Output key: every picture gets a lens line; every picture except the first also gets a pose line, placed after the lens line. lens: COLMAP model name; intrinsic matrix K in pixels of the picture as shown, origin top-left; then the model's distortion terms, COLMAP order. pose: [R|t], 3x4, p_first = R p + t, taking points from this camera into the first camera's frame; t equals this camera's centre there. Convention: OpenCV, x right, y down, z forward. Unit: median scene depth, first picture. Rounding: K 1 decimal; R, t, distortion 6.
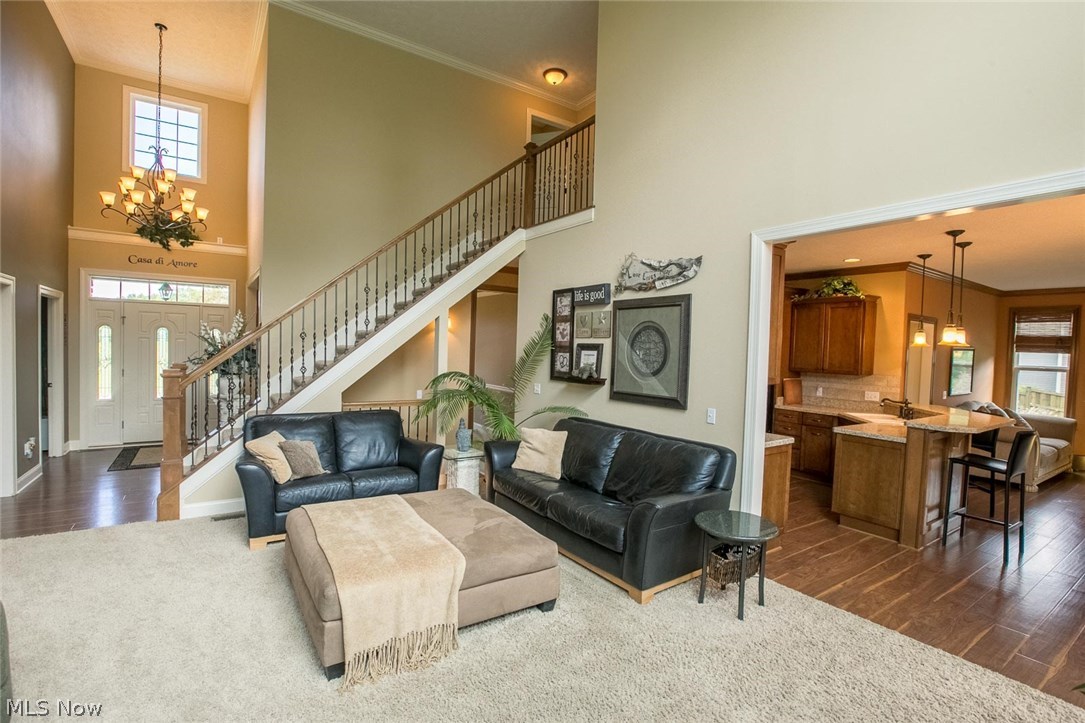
lens RADIAL K [[506.7, 0, 535.0], [0, 506.7, 367.6], [0, 0, 1]] dist [-0.042815, 0.013459]
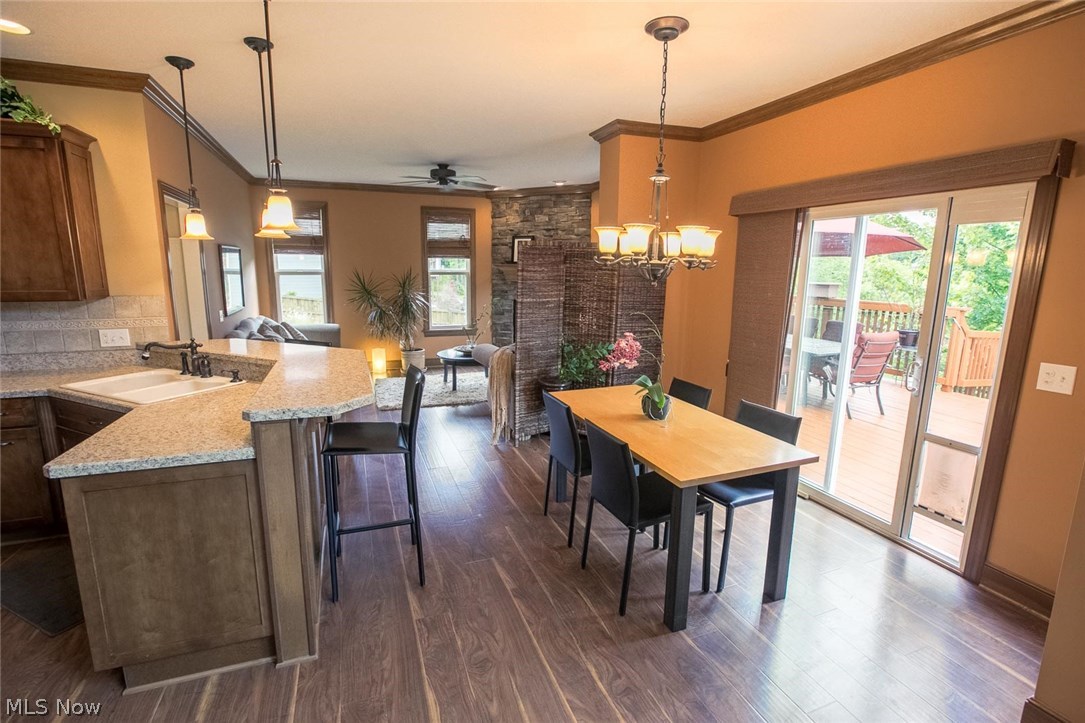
lens RADIAL K [[506.7, 0, 552.7], [0, 506.7, 360.9], [0, 0, 1]] dist [-0.042815, 0.013459]
pose [[0.209265, -0.201554, 0.956862, 0.270506], [0.034924, 0.979443, 0.198673, -0.006128], [-0.977235, -0.008158, 0.212003, 0.439641]]
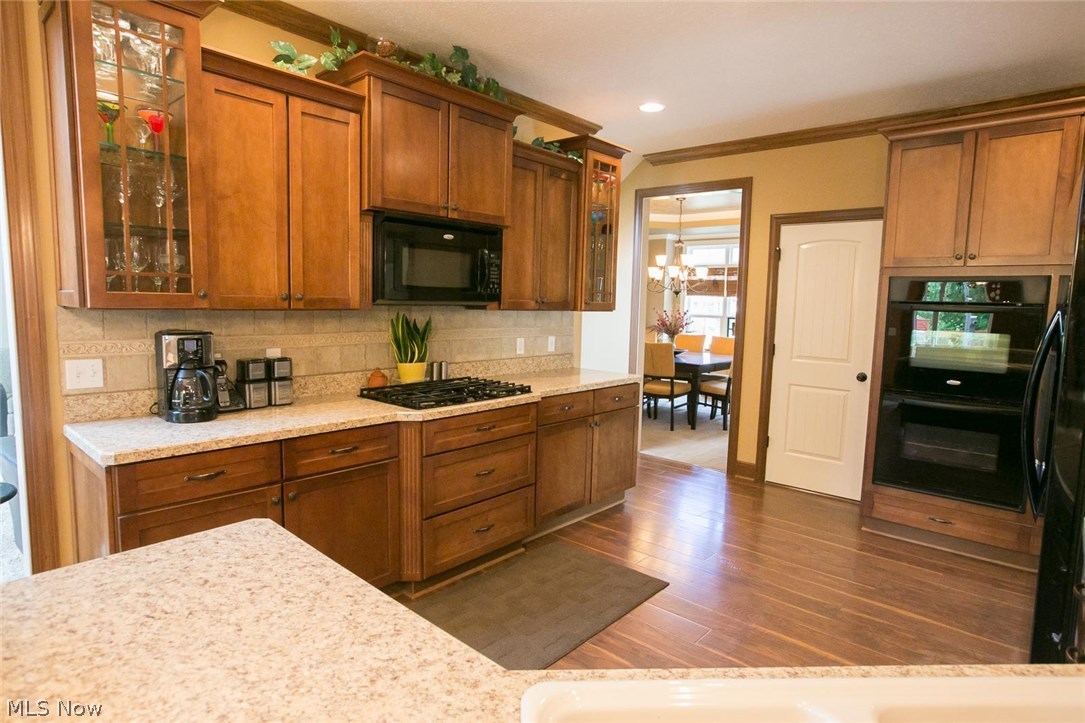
lens RADIAL K [[588.5, 0, 535.3], [0, 588.5, 359.6], [0, 0, 1]] dist [-0.030980, 0.010351]
pose [[0.255270, 0.076372, -0.963849, 0.675604], [-0.053075, 0.996479, 0.064901, 0.014077], [0.965412, 0.034589, 0.258424, 0.794737]]
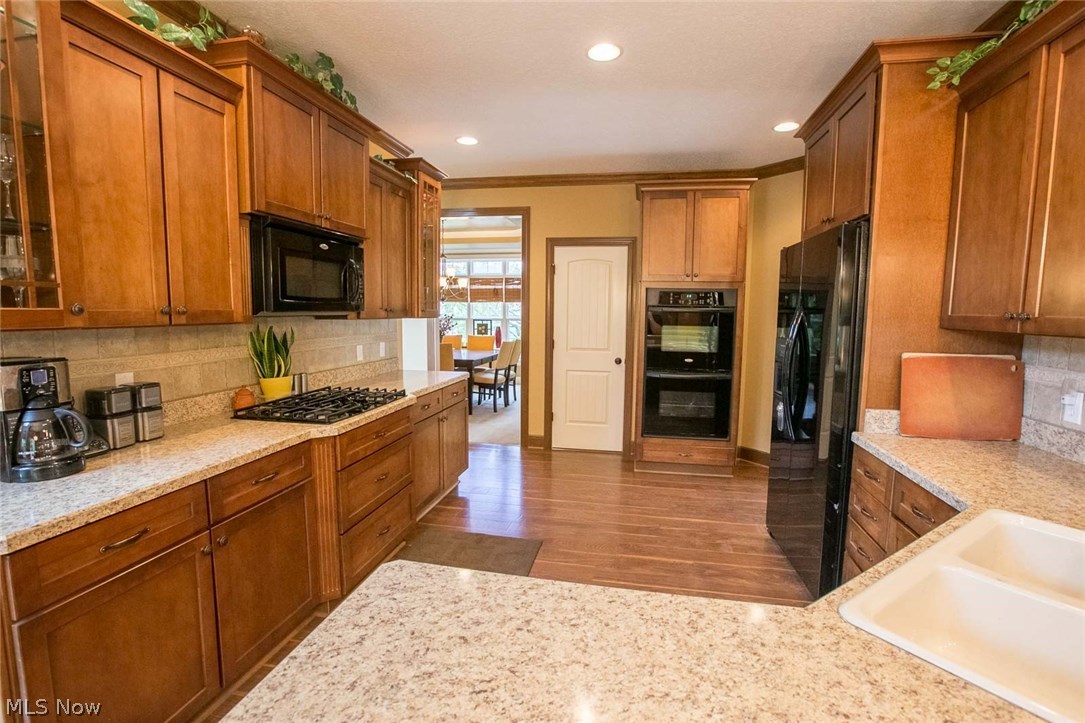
lens RADIAL K [[506.7, 0, 540.6], [0, 506.7, 361.9], [0, 0, 1]] dist [-0.042815, 0.013459]
pose [[0.713775, 0.053005, -0.698366, 0.595781], [-0.018135, 0.998196, 0.057227, 0.015665], [0.700140, -0.028182, 0.713449, 0.675634]]
